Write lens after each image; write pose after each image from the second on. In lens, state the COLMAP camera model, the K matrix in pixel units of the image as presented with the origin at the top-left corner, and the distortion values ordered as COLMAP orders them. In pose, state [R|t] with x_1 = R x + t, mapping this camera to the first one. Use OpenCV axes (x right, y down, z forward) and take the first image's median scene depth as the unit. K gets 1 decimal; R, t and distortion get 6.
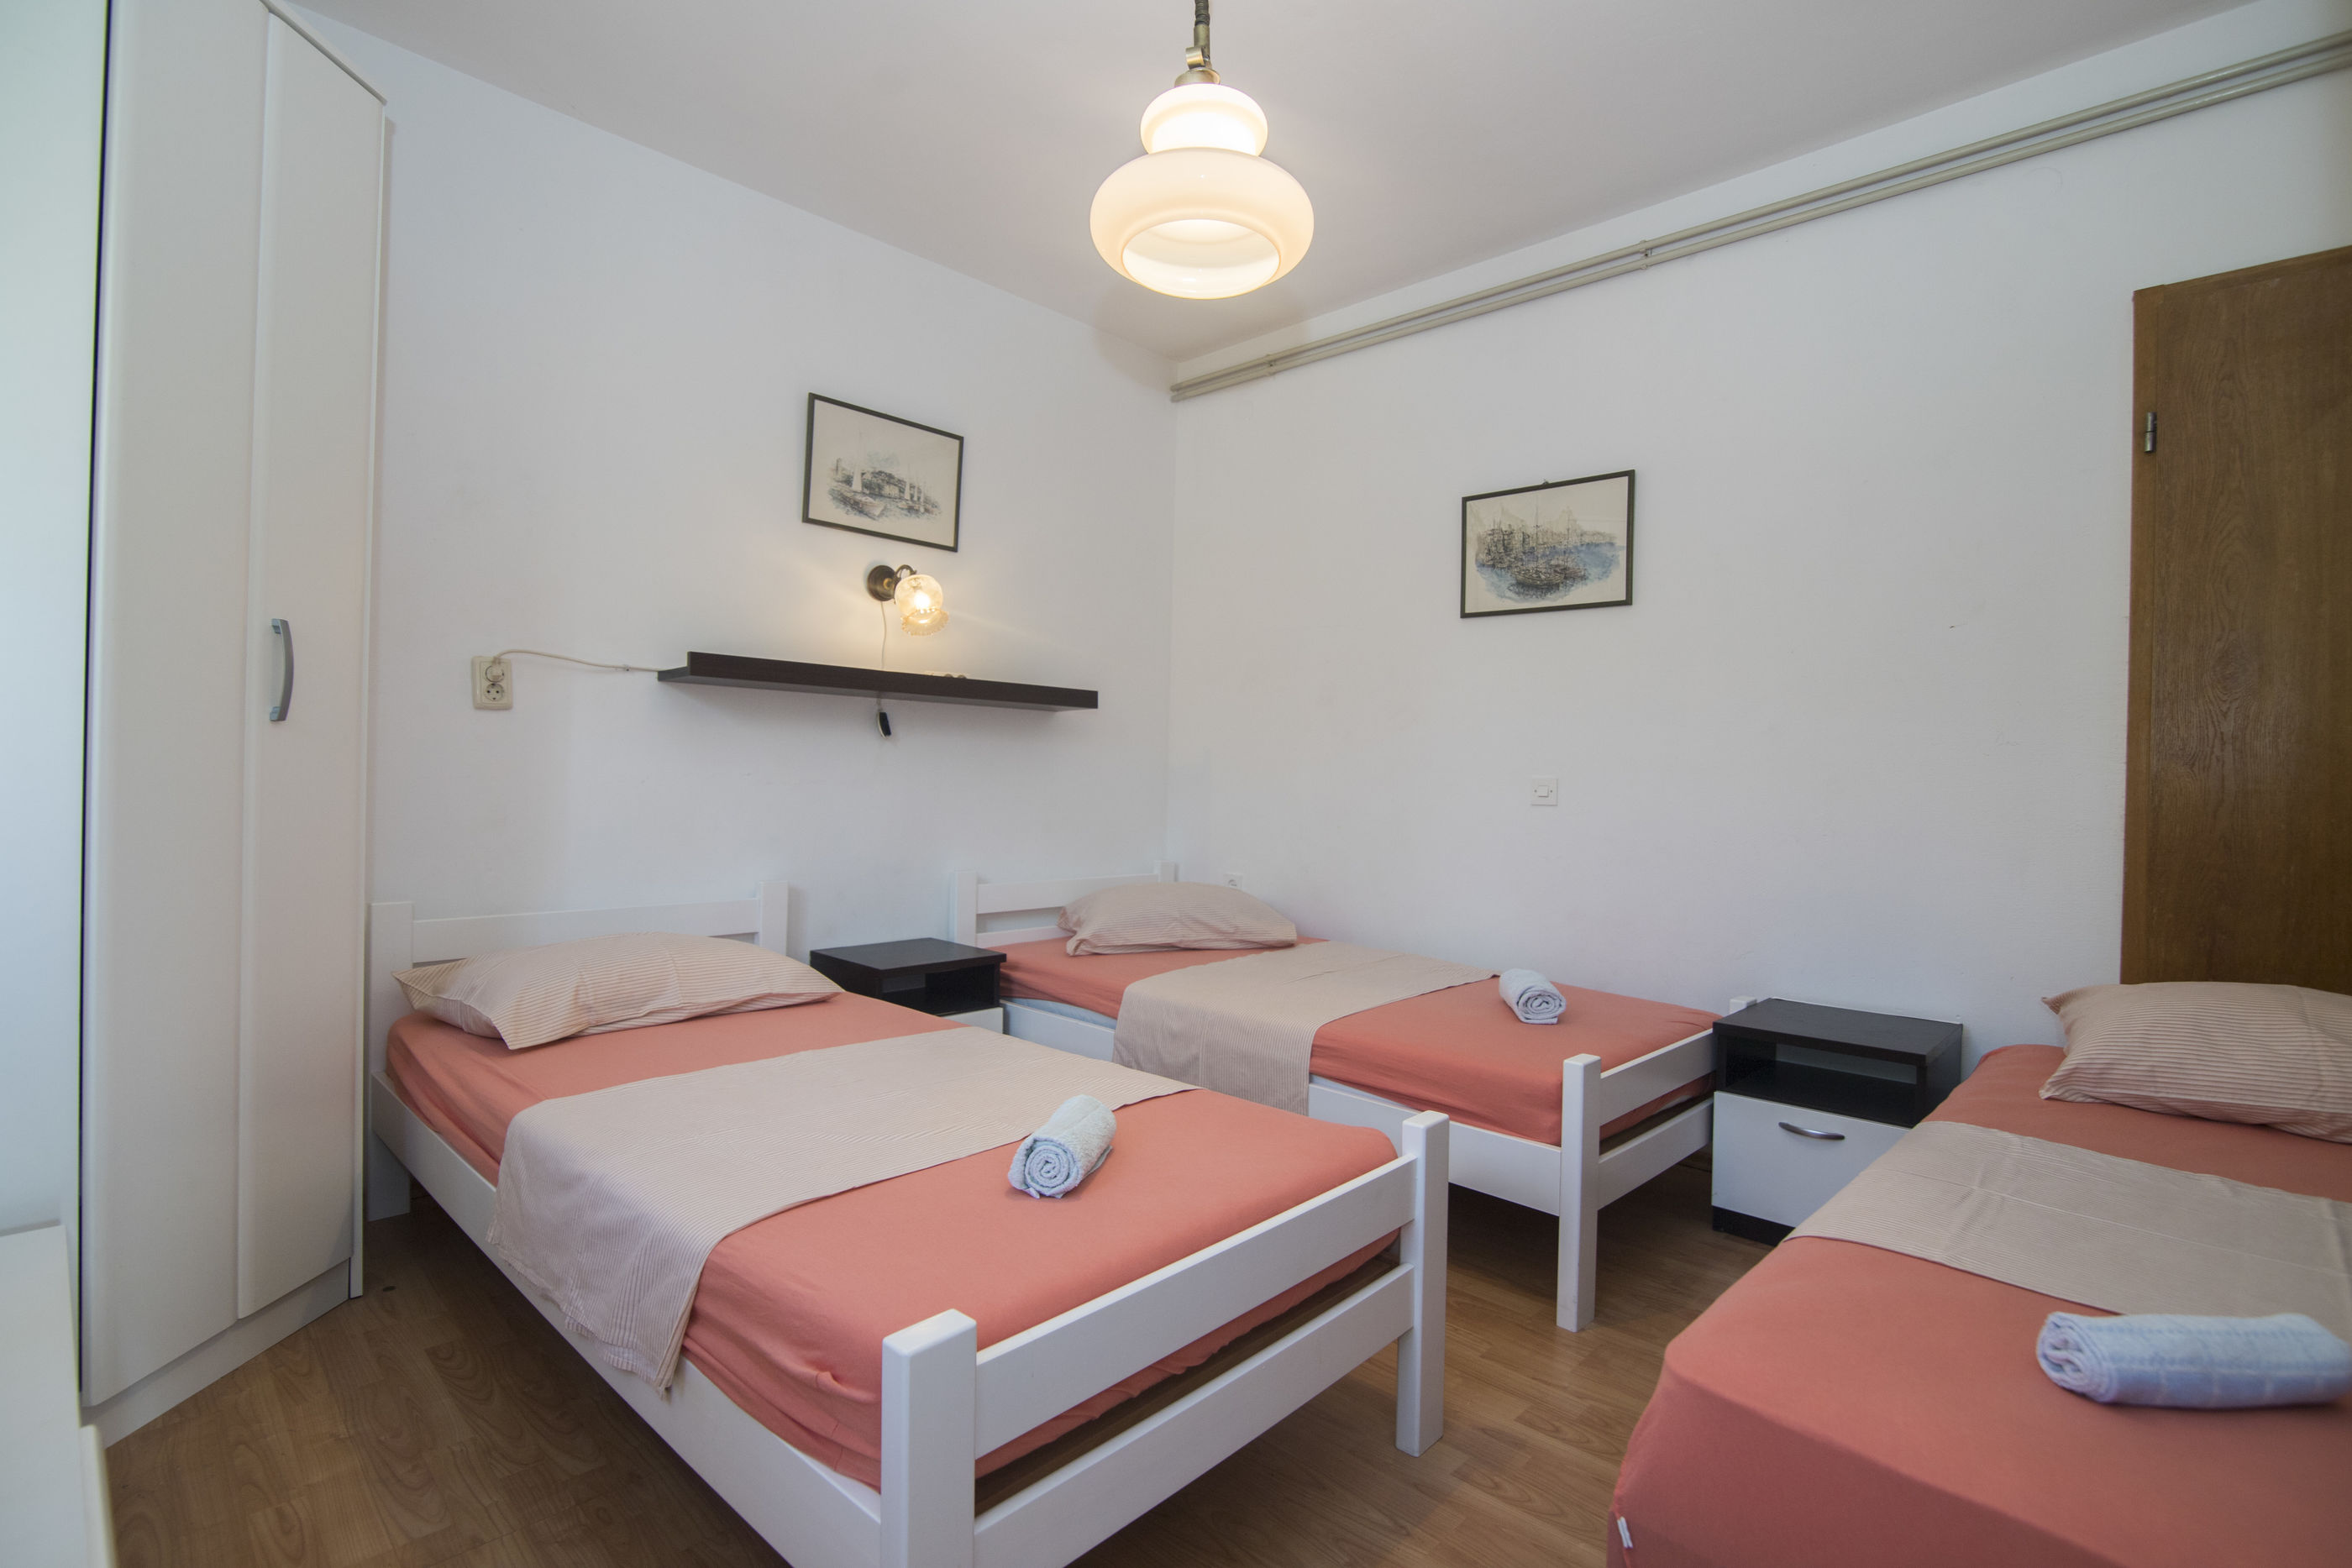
lens RADIAL K [[1085.3, 0, 1185.6], [0, 1085.3, 781.7], [0, 0, 1]] dist [-0.018370, -0.000285]
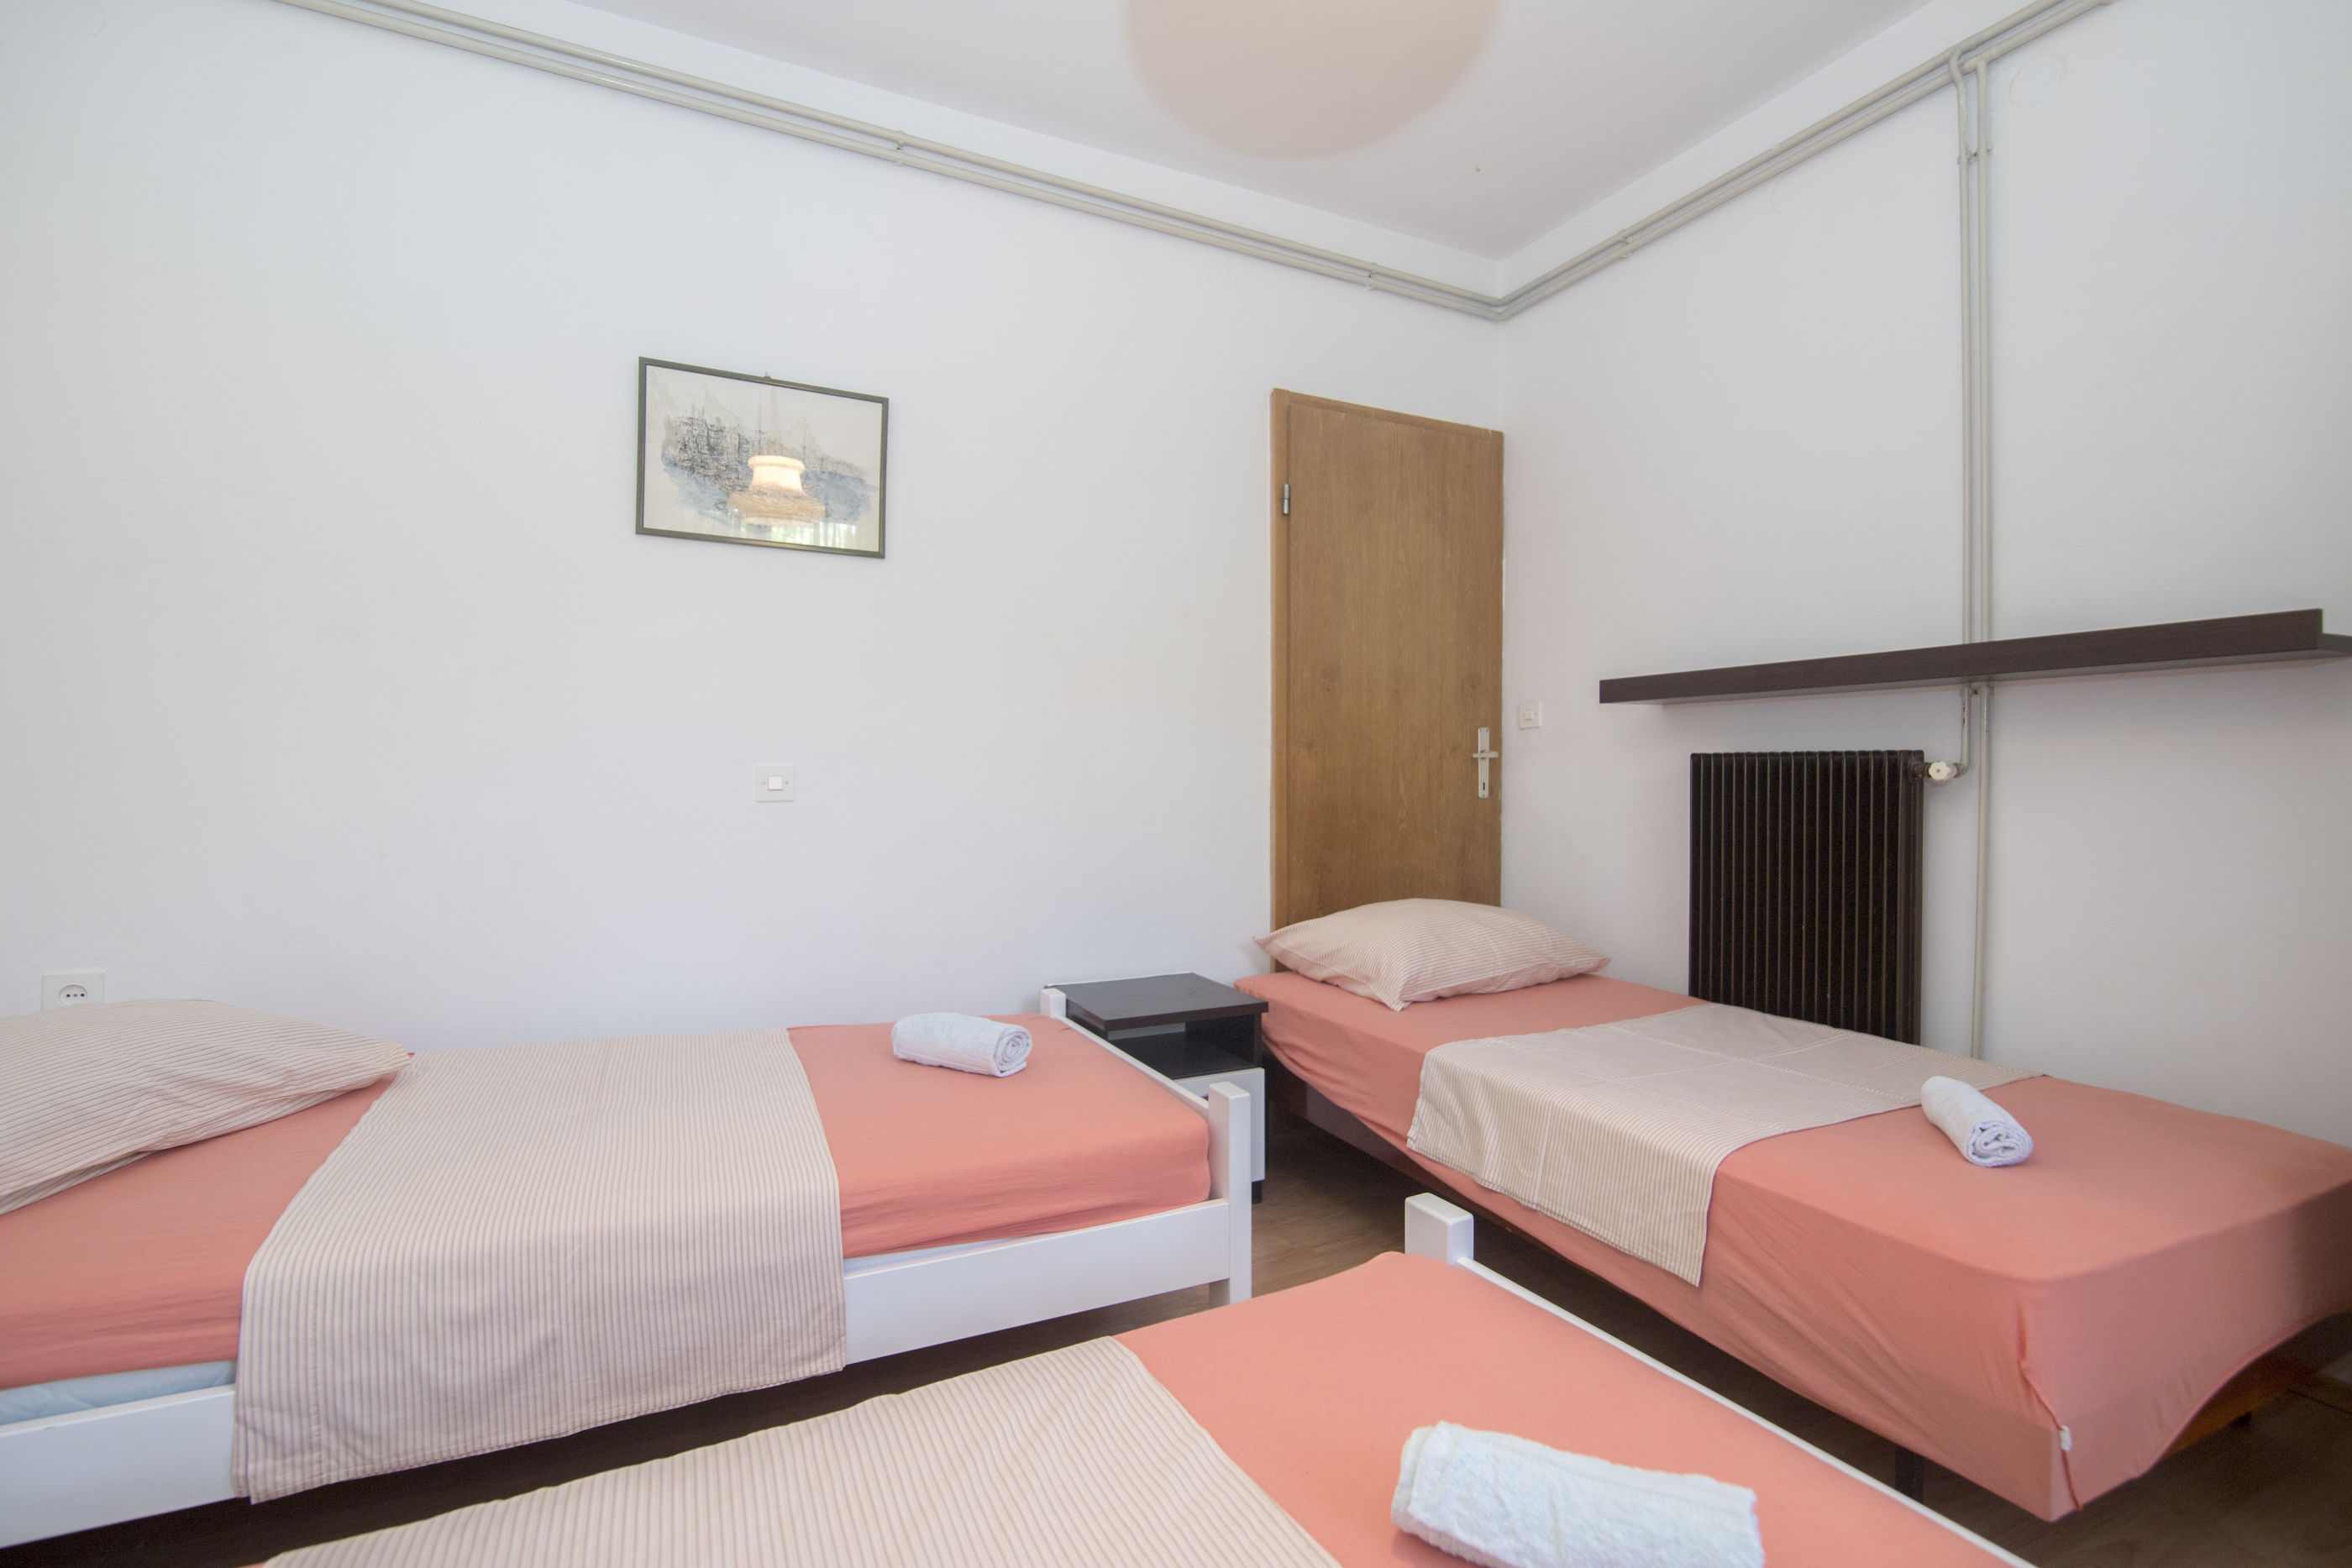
lens RADIAL K [[1085.3, 0, 1185.6], [0, 1085.3, 781.7], [0, 0, 1]] dist [-0.018370, -0.000285]
pose [[0.333967, -0.027274, 0.942190, -0.304632], [0.011068, 0.999626, 0.025013, -0.008486], [-0.942520, 0.002075, 0.334144, 0.492915]]
